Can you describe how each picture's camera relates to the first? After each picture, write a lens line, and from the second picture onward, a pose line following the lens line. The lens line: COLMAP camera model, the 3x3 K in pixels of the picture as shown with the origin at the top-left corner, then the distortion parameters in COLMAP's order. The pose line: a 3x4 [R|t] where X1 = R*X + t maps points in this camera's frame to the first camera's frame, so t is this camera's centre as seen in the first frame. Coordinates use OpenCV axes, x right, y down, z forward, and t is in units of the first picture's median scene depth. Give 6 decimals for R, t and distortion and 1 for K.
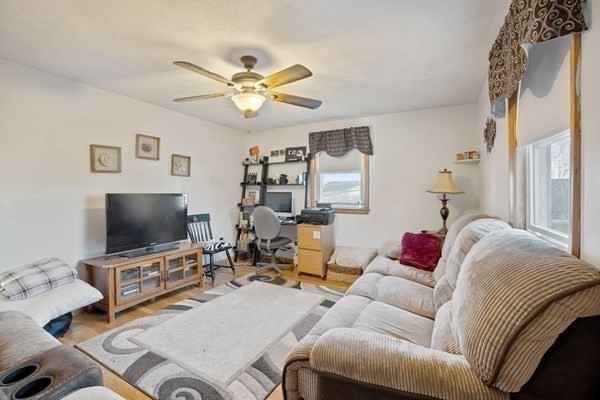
lens RADIAL K [[261.2, 0, 299.2], [0, 261.2, 191.6], [0, 0, 1]] dist [-0.001303, -0.000130]
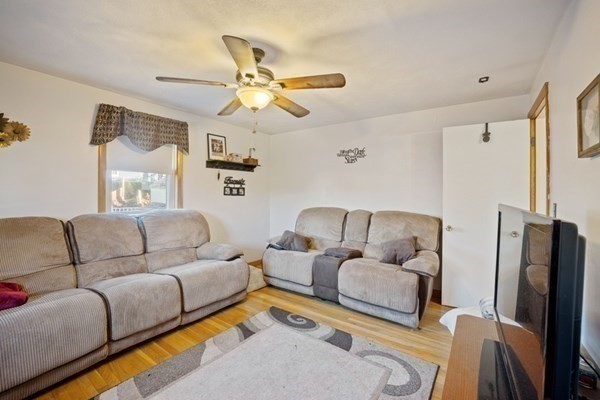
lens RADIAL K [[261.2, 0, 299.2], [0, 261.2, 191.6], [0, 0, 1]] dist [-0.001303, -0.000130]
pose [[-0.993097, -0.007703, 0.117039, -0.492298], [-0.004923, 0.999699, 0.024021, -0.044327], [-0.117189, 0.023279, -0.992837, 2.020735]]
